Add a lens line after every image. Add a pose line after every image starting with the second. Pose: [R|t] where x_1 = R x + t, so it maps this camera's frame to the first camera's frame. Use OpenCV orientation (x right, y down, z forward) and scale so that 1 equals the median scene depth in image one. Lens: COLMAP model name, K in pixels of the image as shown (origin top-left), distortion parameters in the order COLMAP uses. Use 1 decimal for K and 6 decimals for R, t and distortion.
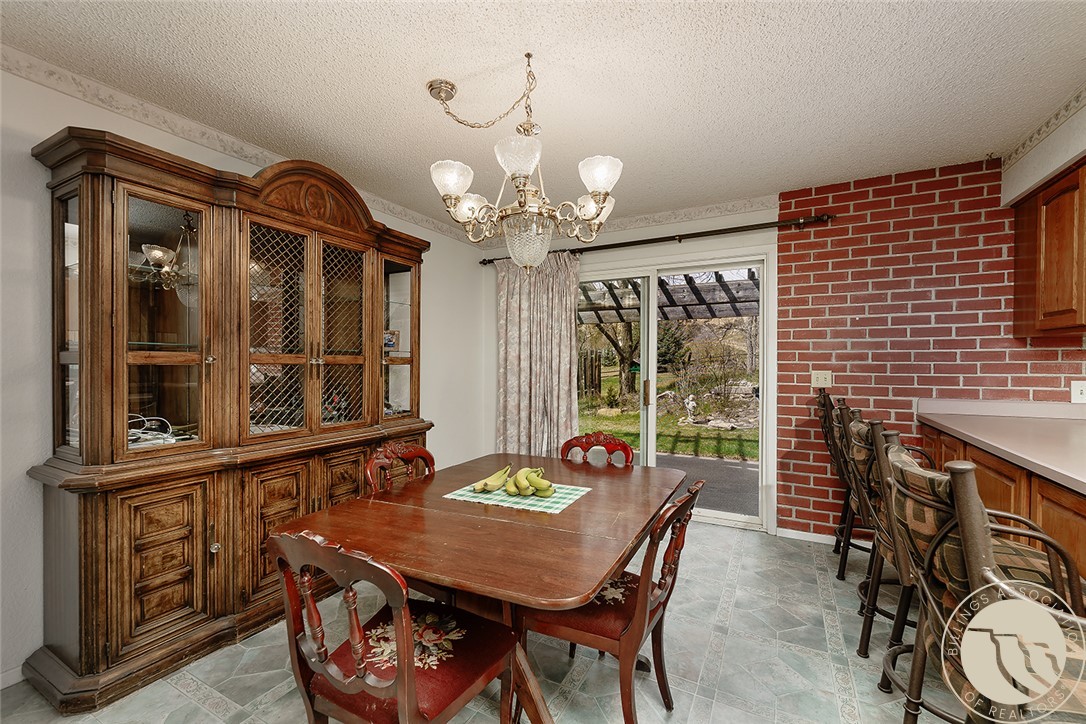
lens RADIAL K [[457.3, 0, 521.1], [0, 457.3, 364.5], [0, 0, 1]] dist [-0.002619, 0.000274]
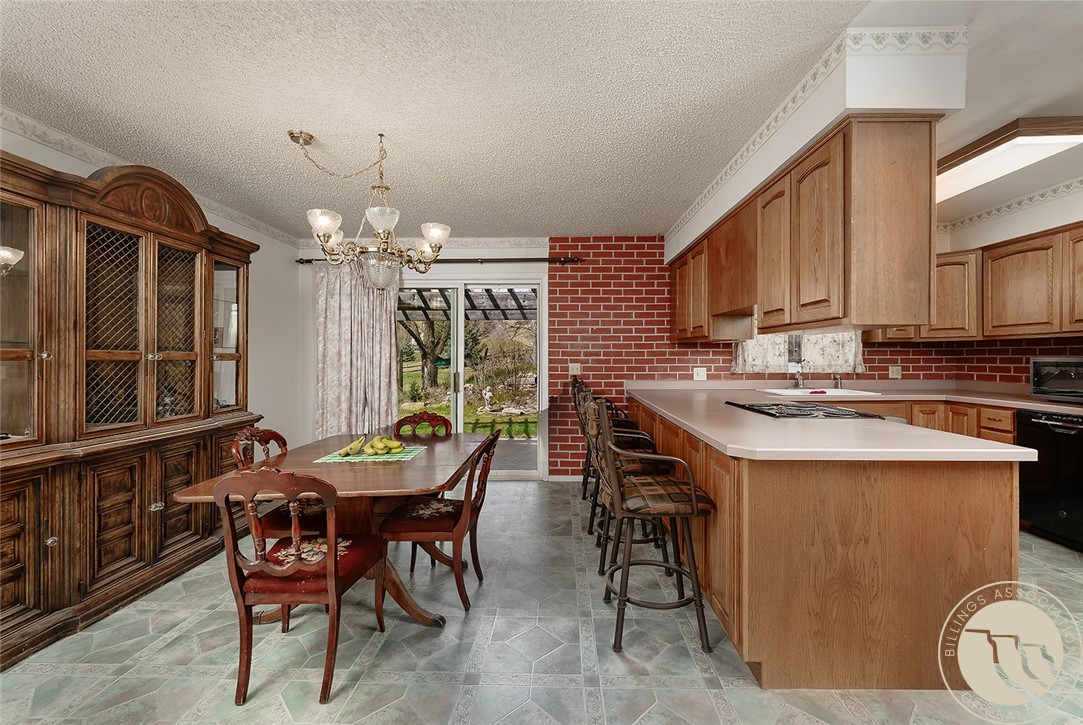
lens RADIAL K [[456.0, 0, 546.3], [0, 456.0, 357.6], [0, 0, 1]] dist [-0.002619, 0.000274]
pose [[0.884698, -0.001487, 0.466162, -0.114740], [0.003161, 0.999991, -0.002810, -0.001068], [-0.466154, 0.003959, 0.884695, -0.277865]]
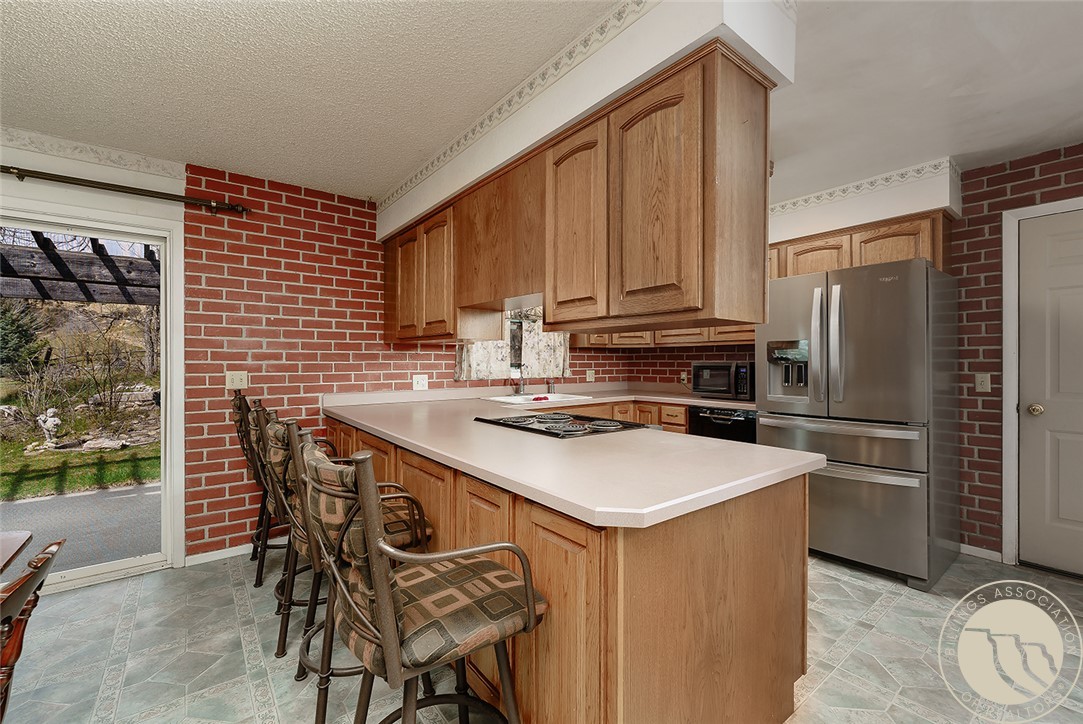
lens RADIAL K [[456.0, 0, 541.3], [0, 456.0, 363.7], [0, 0, 1]] dist [-0.002619, 0.000274]
pose [[0.388047, -0.004094, 0.921631, 0.044537], [0.003980, 0.999988, 0.002766, -0.001670], [-0.921631, 0.002595, 0.388058, 0.070389]]
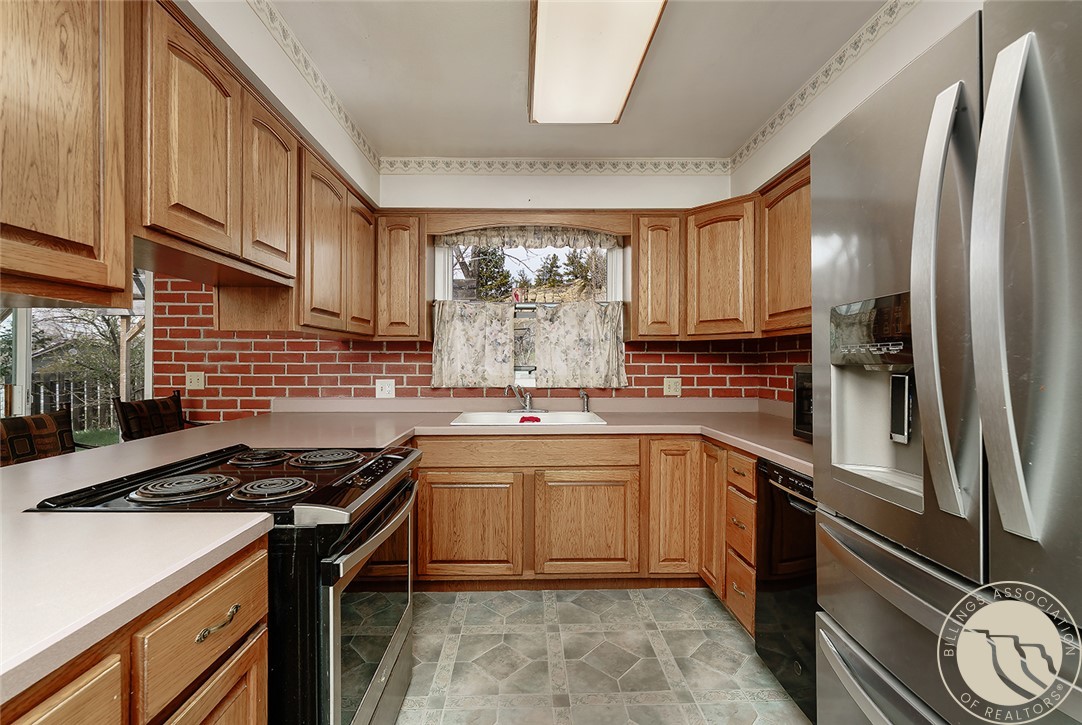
lens RADIAL K [[455.6, 0, 542.6], [0, 455.6, 365.8], [0, 0, 1]] dist [-0.002619, 0.000274]
pose [[0.863097, 0.002159, 0.505033, 0.916163], [-0.001481, 0.999997, -0.001744, 0.002105], [-0.505035, 0.000757, 0.863098, -0.213387]]
